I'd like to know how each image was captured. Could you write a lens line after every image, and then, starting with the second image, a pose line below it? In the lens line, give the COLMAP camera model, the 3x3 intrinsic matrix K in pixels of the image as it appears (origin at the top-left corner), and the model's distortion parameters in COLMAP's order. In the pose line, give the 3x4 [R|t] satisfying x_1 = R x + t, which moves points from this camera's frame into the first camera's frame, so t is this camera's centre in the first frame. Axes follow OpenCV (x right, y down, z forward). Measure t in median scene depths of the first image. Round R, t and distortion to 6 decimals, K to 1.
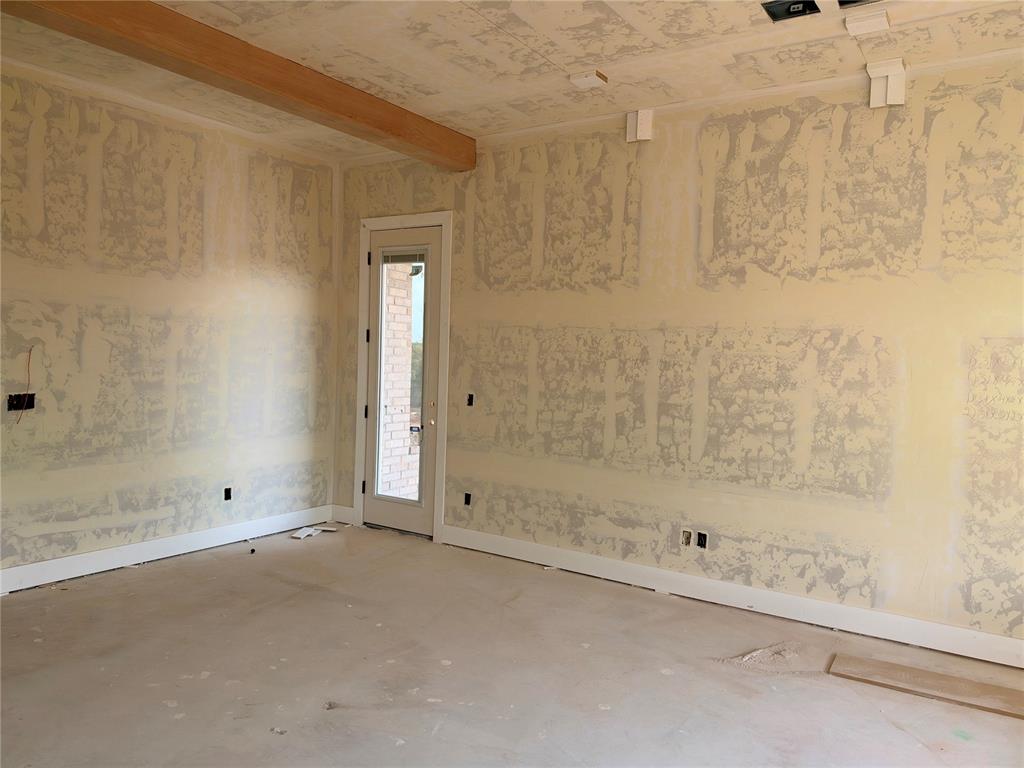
lens RADIAL K [[742.5, 0, 509.6], [0, 742.5, 388.3], [0, 0, 1]] dist [0.056396, -0.084190]
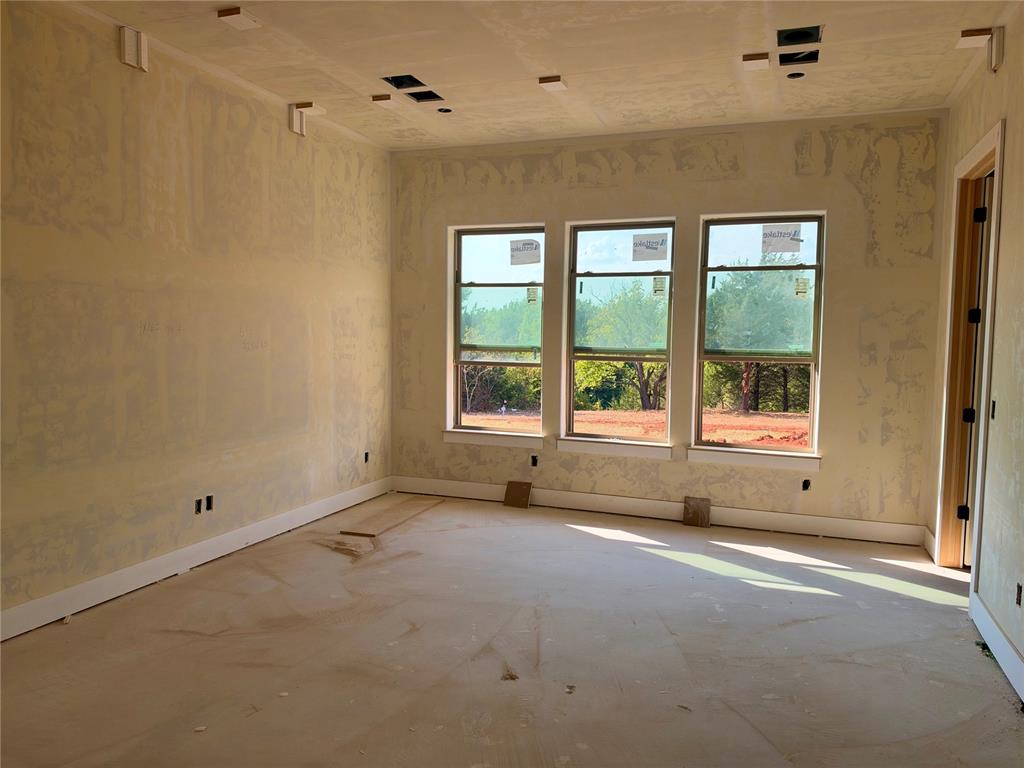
lens RADIAL K [[742.5, 0, 513.9], [0, 742.5, 386.4], [0, 0, 1]] dist [0.056396, -0.084190]
pose [[-0.235670, -0.100001, 0.966675, -0.831650], [0.032109, 0.993347, 0.110588, -0.054476], [-0.971303, 0.057101, -0.230891, 0.851723]]
